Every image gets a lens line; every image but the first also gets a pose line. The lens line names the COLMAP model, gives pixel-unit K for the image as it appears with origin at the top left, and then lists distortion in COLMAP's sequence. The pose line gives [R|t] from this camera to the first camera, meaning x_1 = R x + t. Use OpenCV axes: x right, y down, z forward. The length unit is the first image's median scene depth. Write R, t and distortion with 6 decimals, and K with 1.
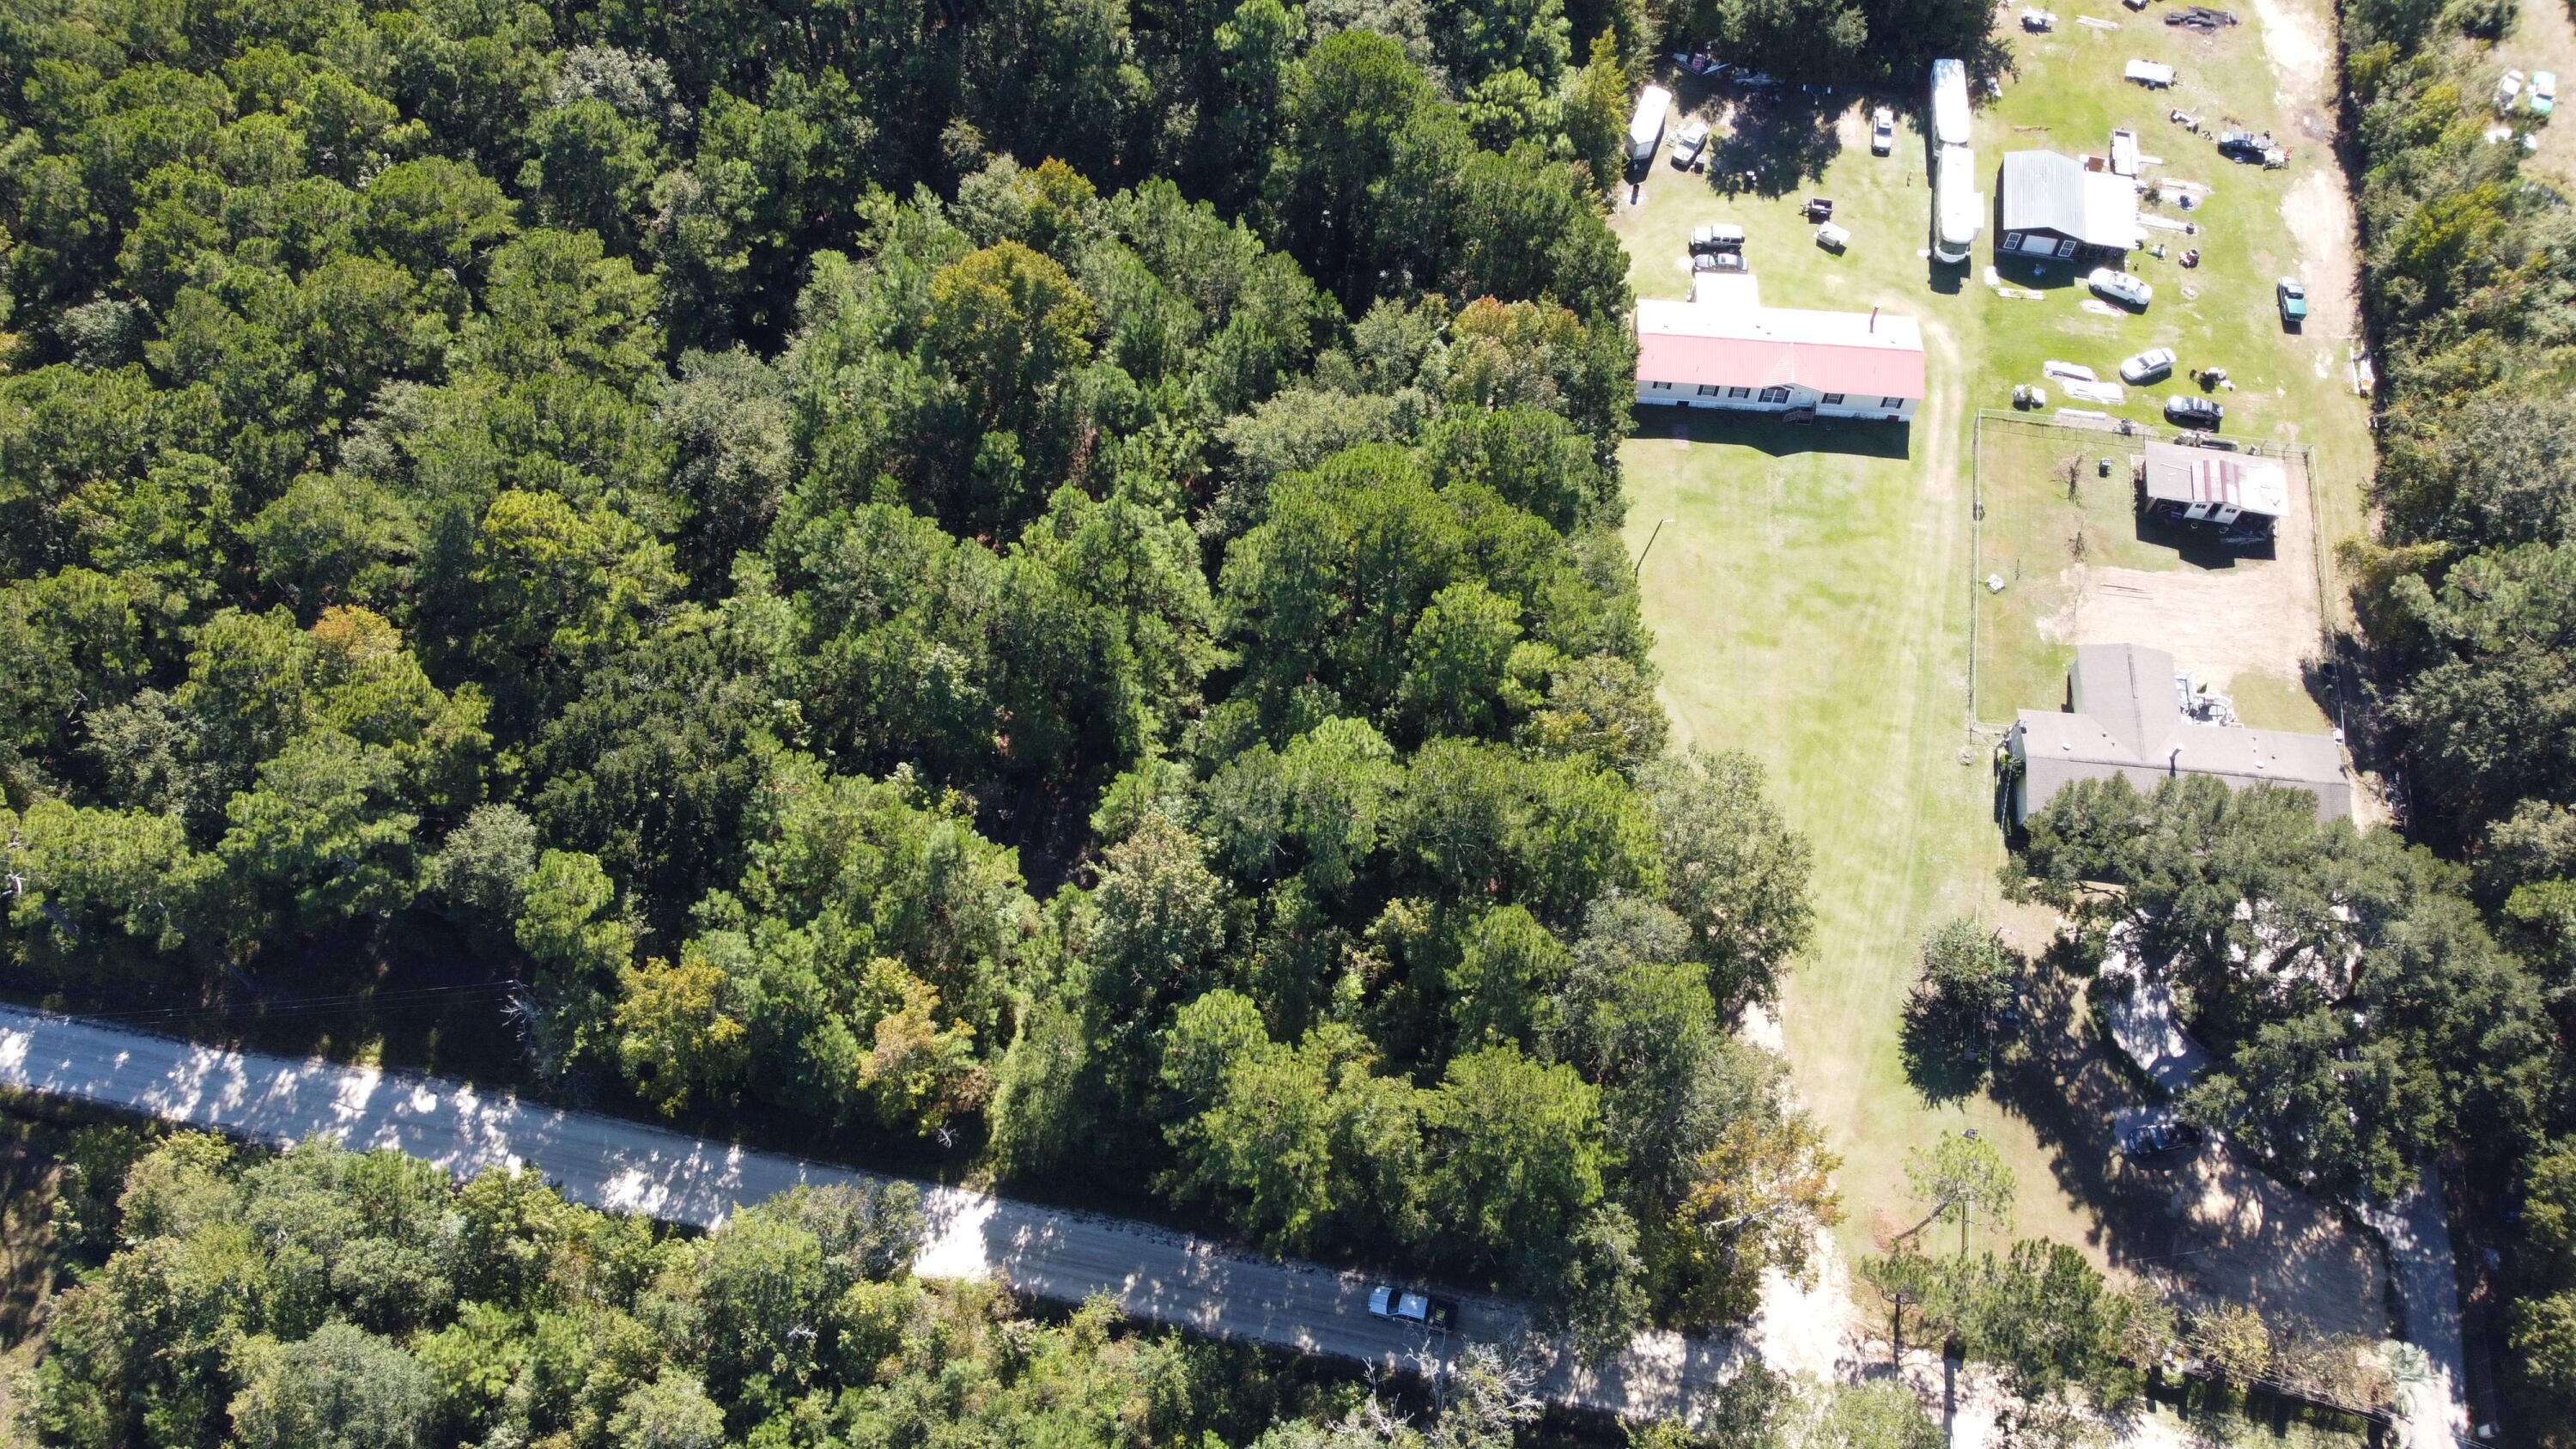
lens RADIAL K [[1959.6, 0, 1281.4], [0, 1959.6, 722.1], [0, 0, 1]] dist [-0.007665, 0.003784]
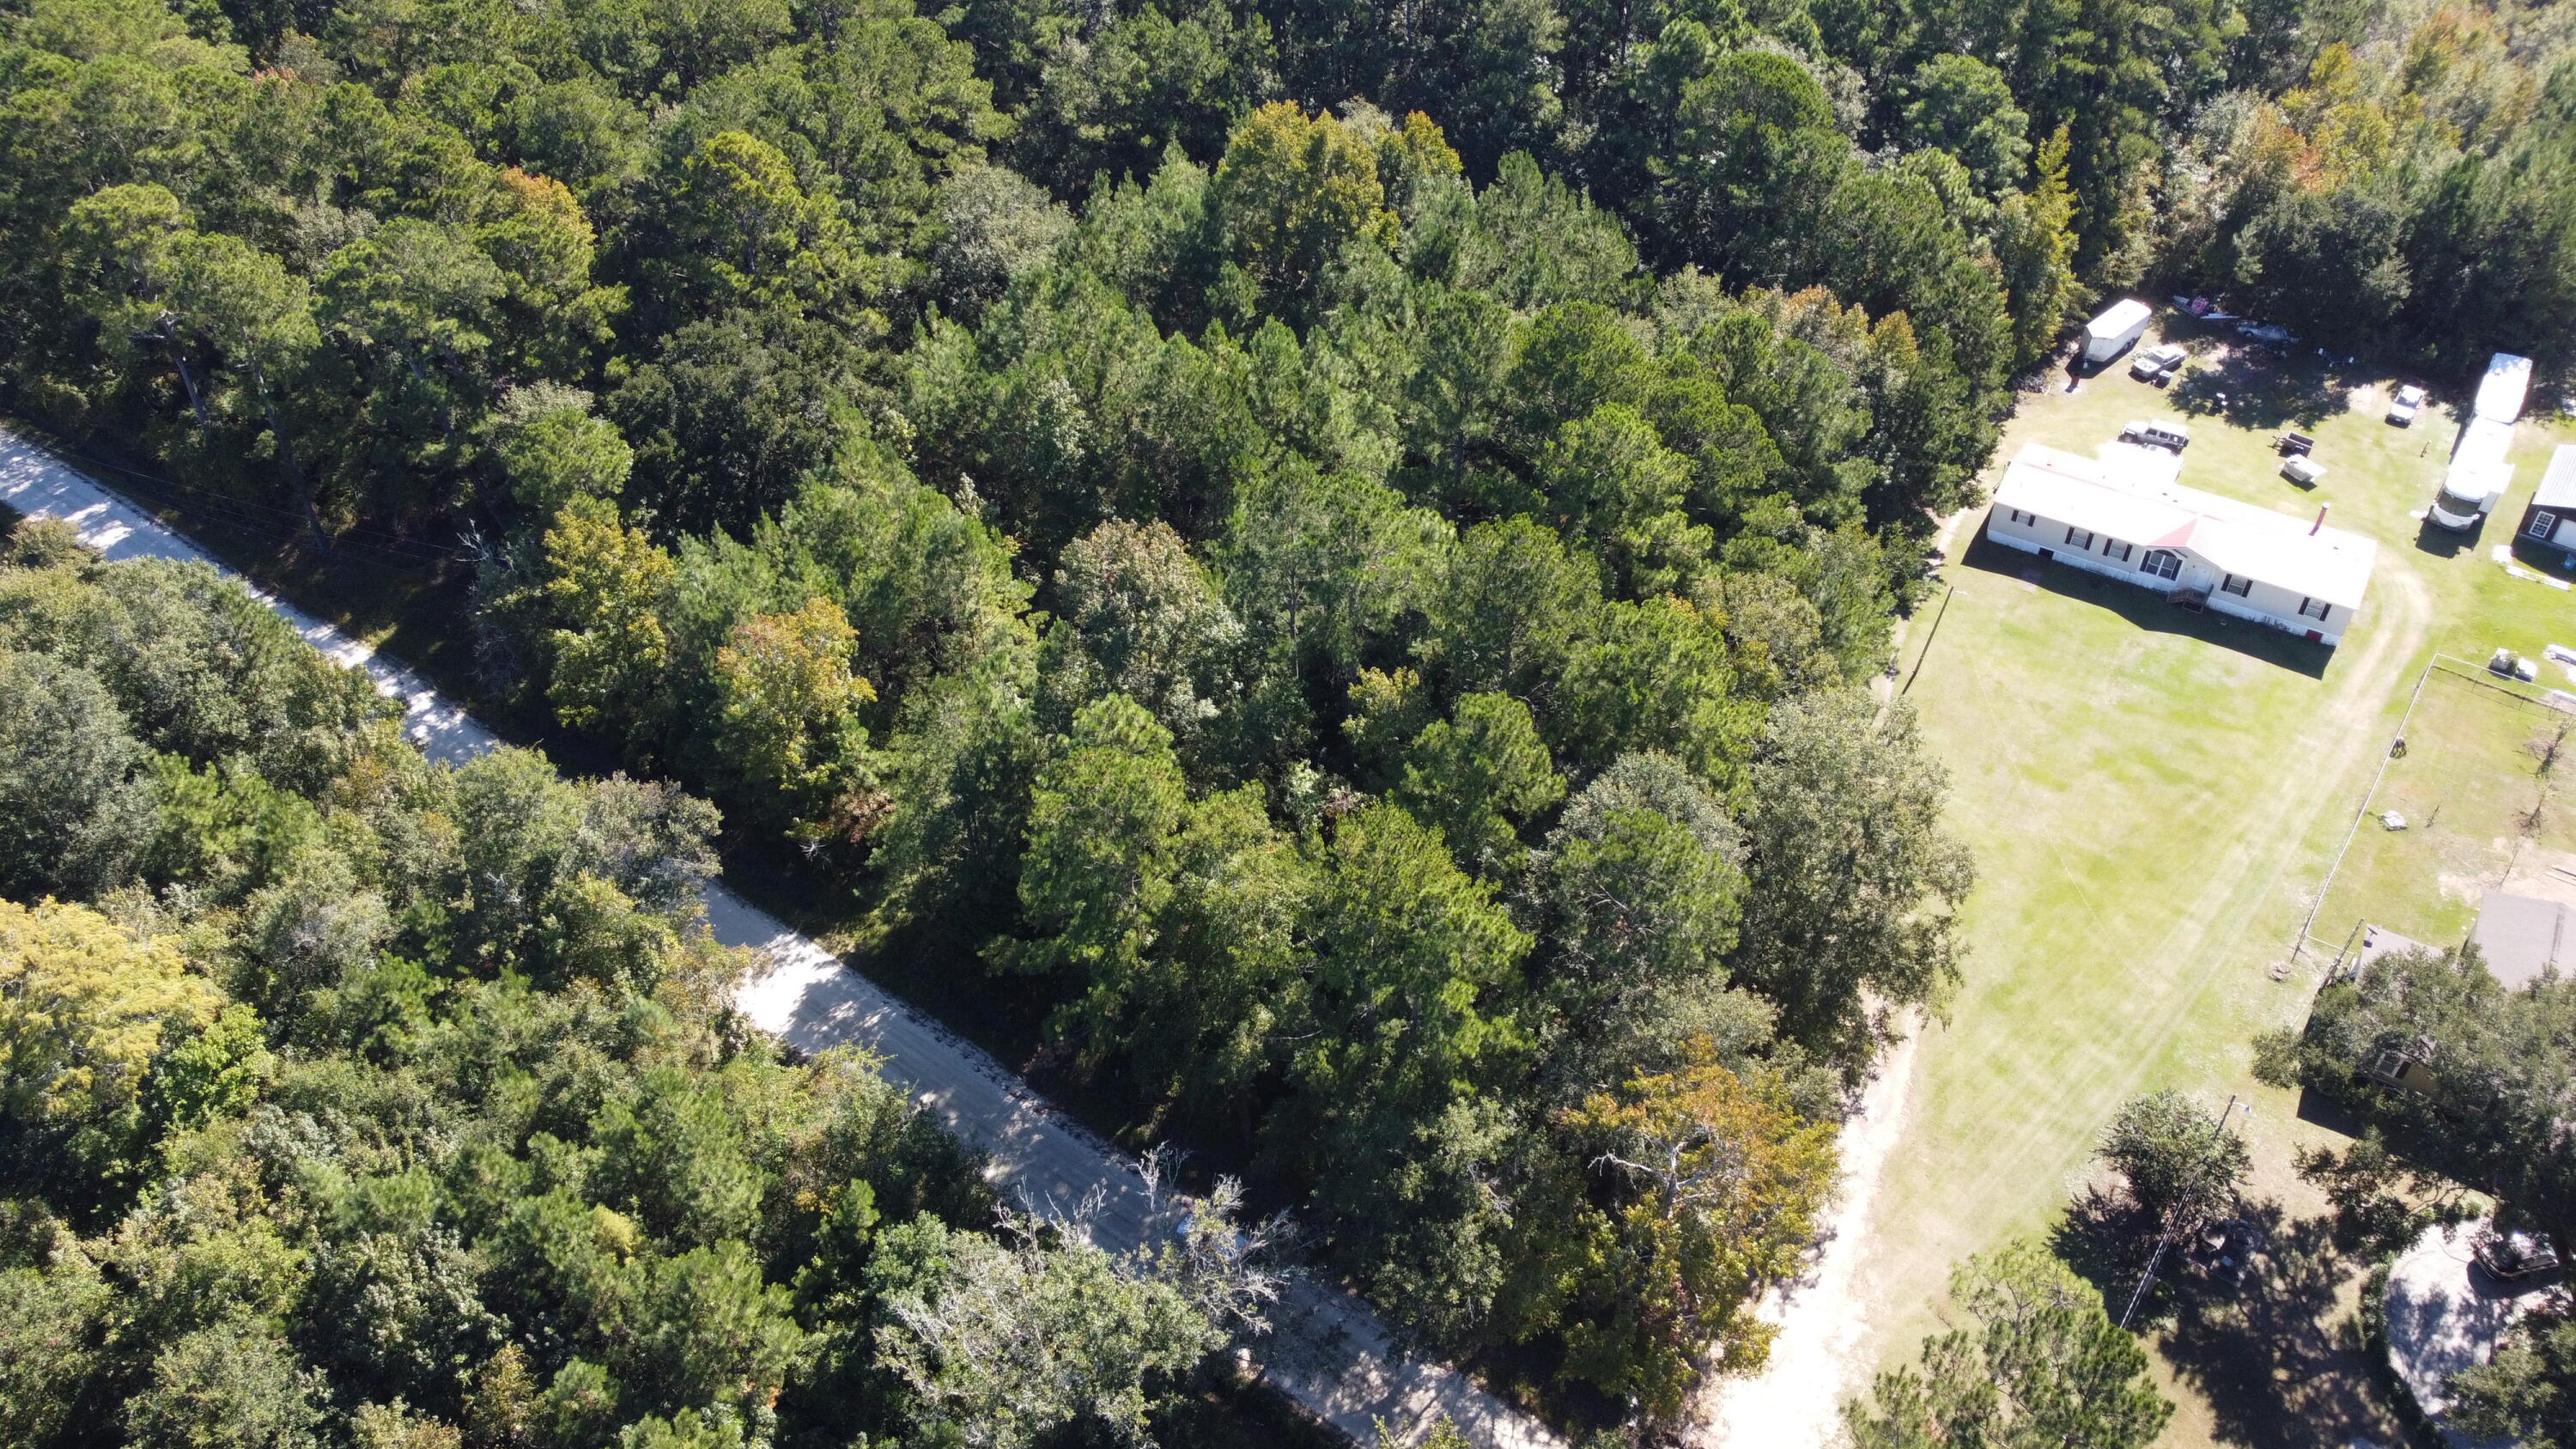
lens RADIAL K [[1959.6, 0, 1285.7], [0, 1959.6, 716.6], [0, 0, 1]] dist [-0.007665, 0.003784]
pose [[0.899549, 0.286403, -0.329827, 0.231925], [-0.380541, 0.884537, -0.269783, 0.268822], [0.214478, 0.368195, 0.904672, 0.236258]]
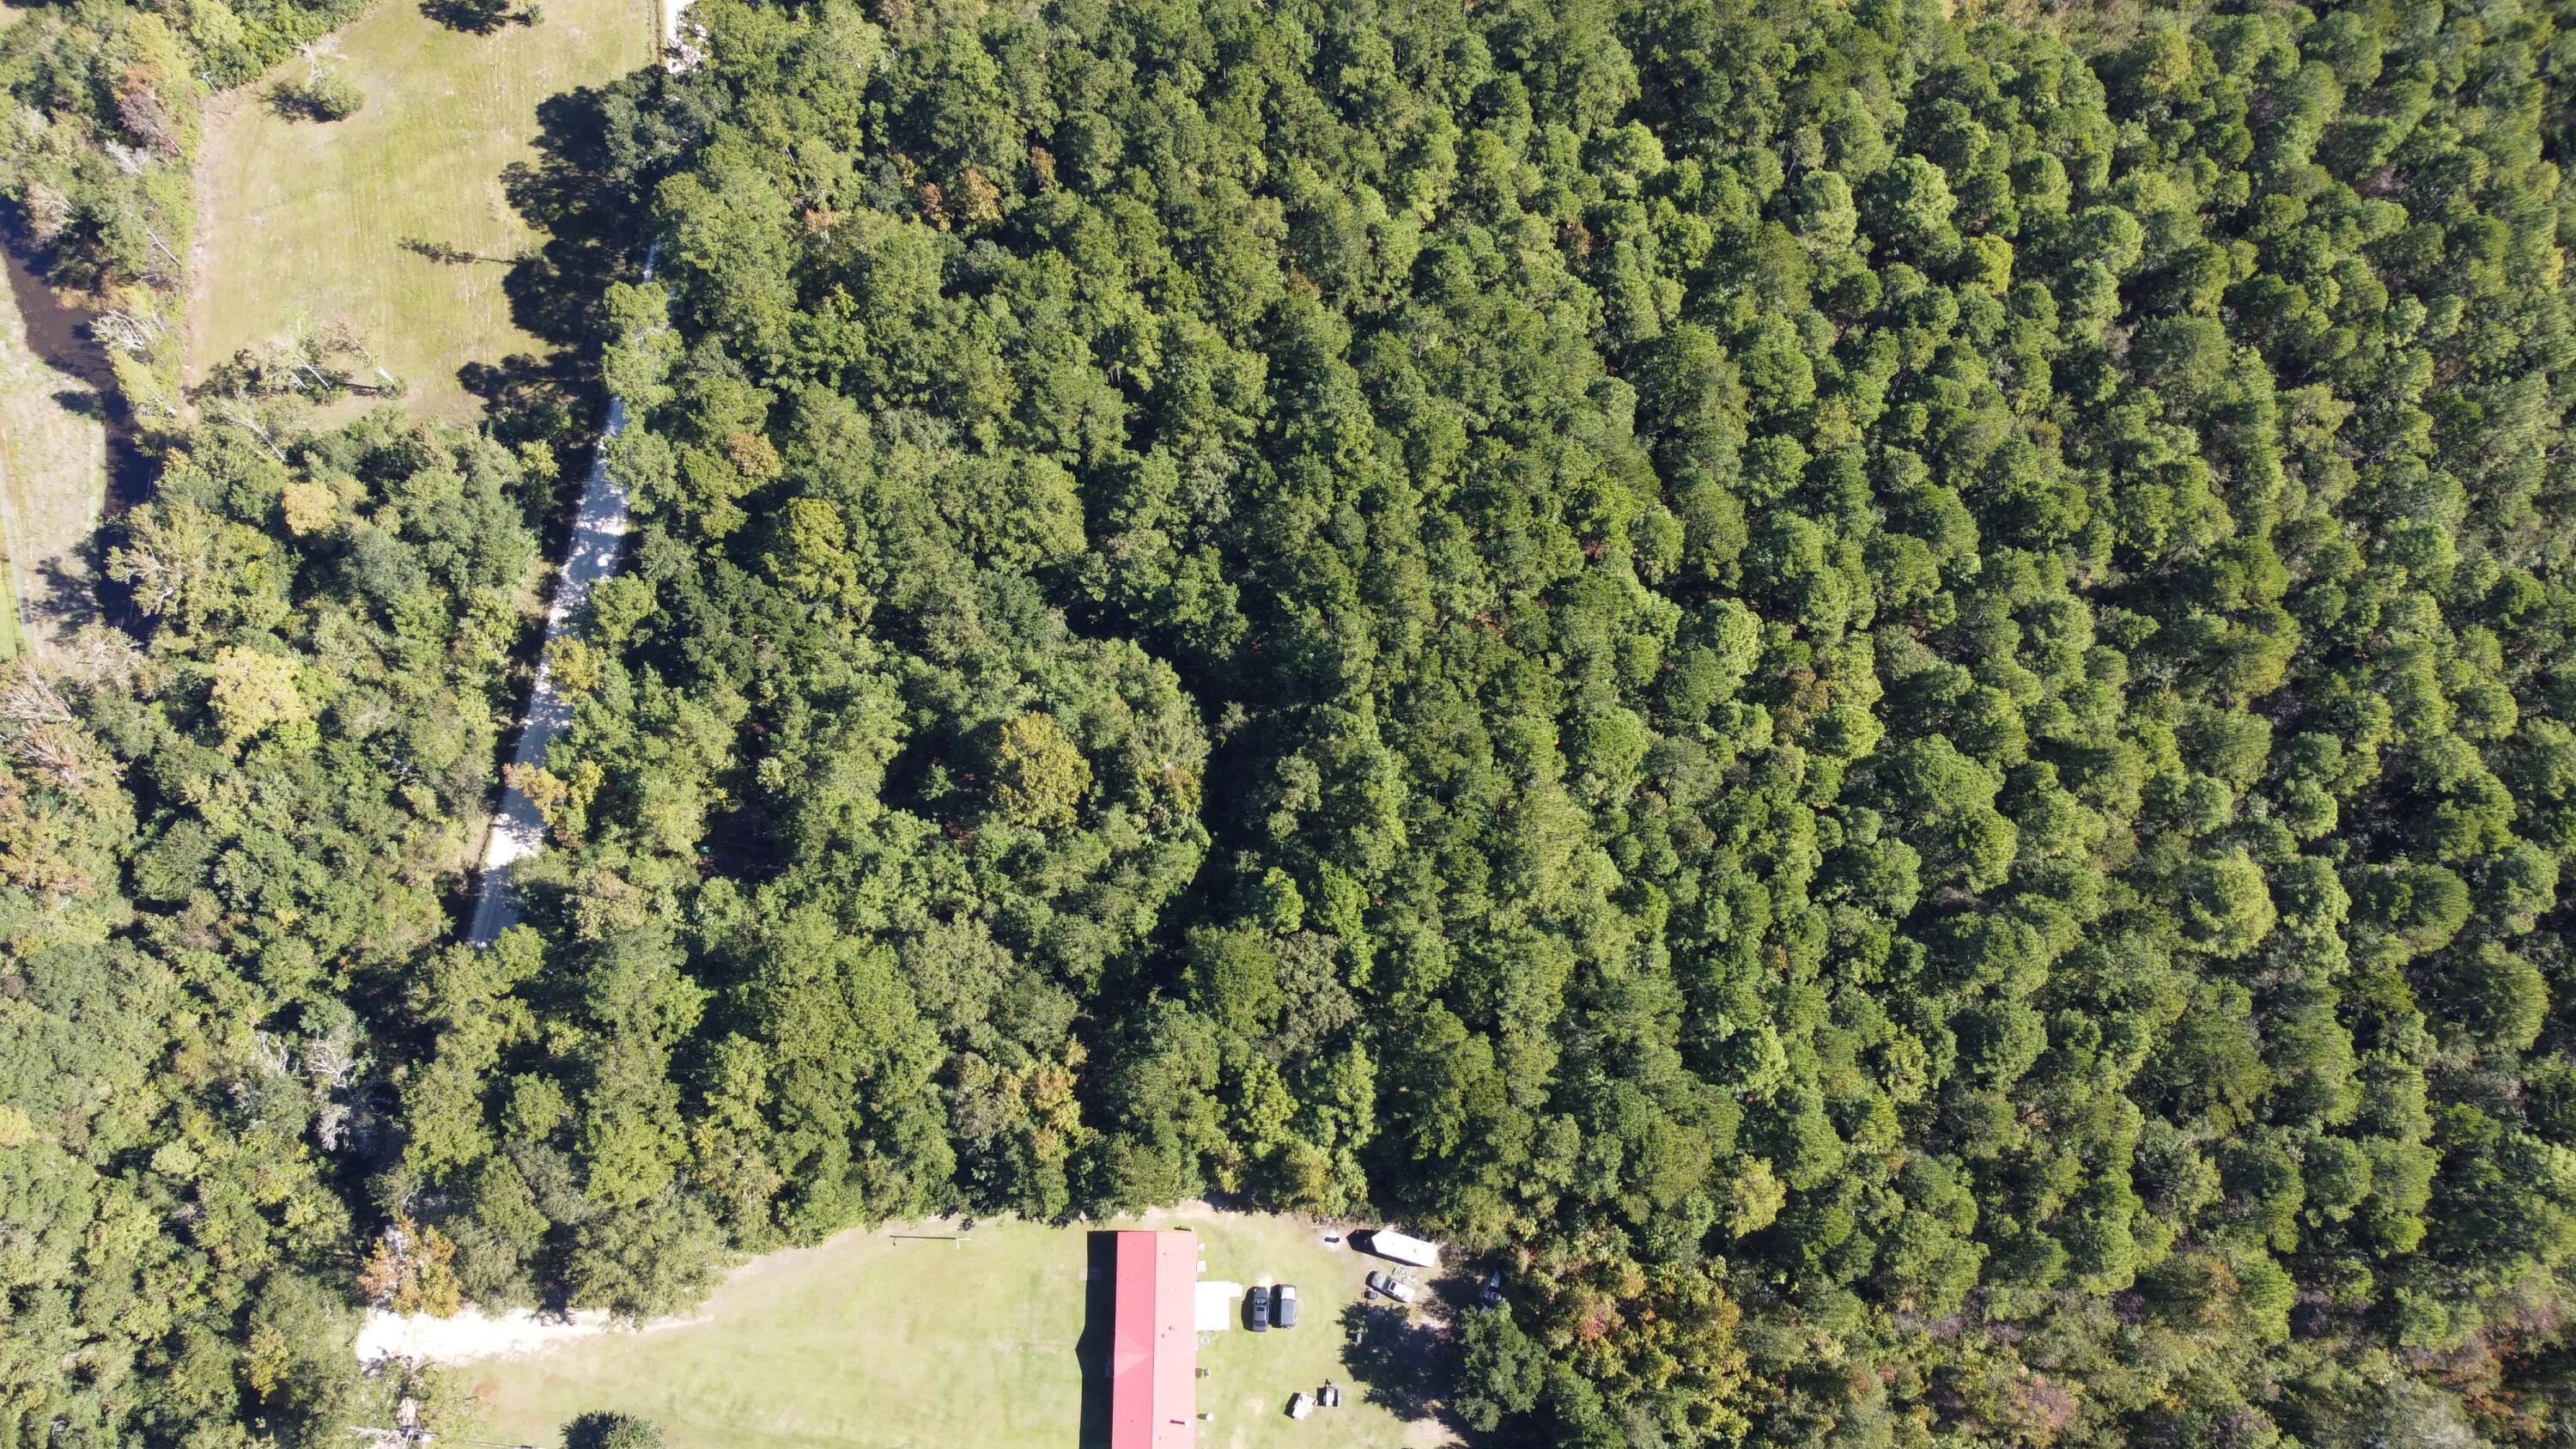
lens RADIAL K [[1959.6, 0, 1287.6], [0, 1959.6, 715.1], [0, 0, 1]] dist [-0.007665, 0.003784]
pose [[0.081609, 0.929678, -0.359220, 0.374734], [-0.872480, 0.240867, 0.425161, -1.014575], [0.481787, 0.278715, 0.830782, -0.162119]]
